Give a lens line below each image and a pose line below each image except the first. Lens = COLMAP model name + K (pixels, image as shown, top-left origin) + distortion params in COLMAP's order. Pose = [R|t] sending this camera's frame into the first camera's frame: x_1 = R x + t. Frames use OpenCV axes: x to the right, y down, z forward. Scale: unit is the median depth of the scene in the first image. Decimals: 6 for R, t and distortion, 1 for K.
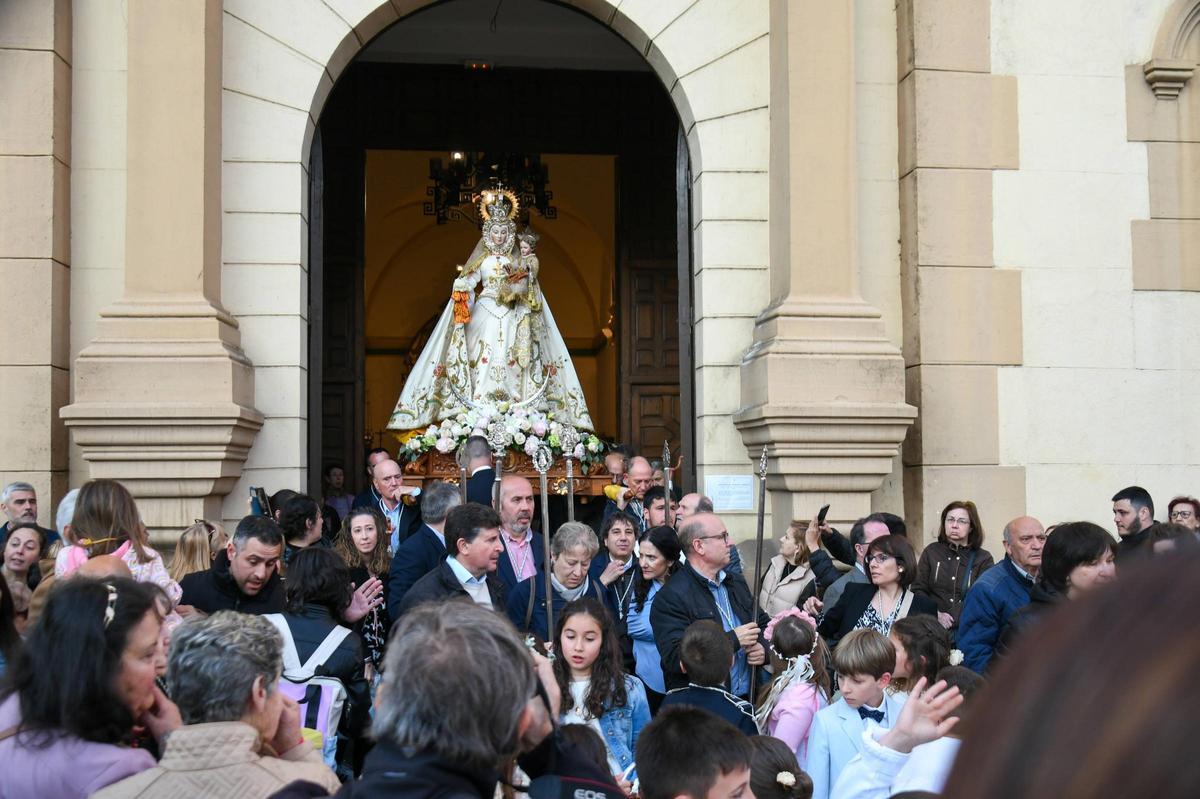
lens RADIAL K [[1299.6, 0, 596.5], [0, 1299.6, 434.9], [0, 0, 1]] dist [-0.078896, -0.022281]
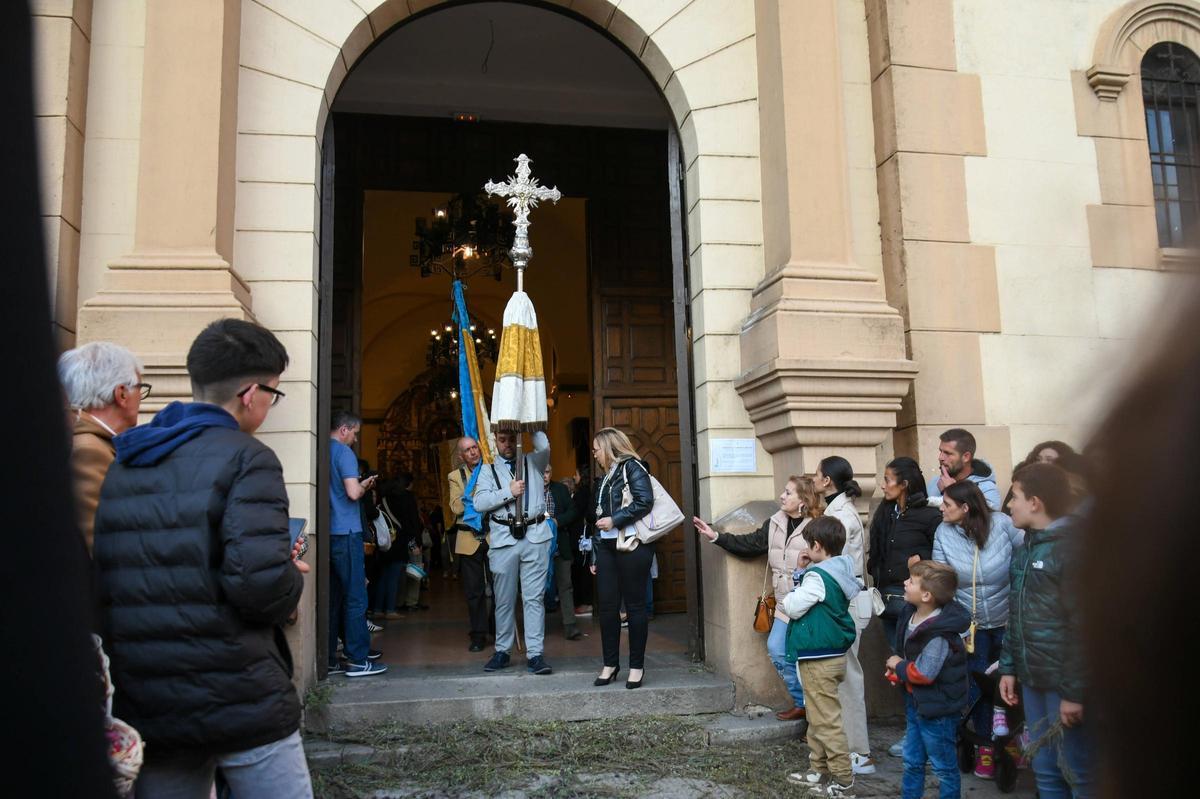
lens RADIAL K [[1032.9, 0, 615.2], [0, 1032.9, 403.3], [0, 0, 1]] dist [-0.081415, 0.006447]
pose [[0.996468, -0.006271, 0.083740, -0.059753], [0.014285, 0.995331, -0.095454, 0.080682], [-0.082751, 0.096313, 0.991905, 0.191518]]
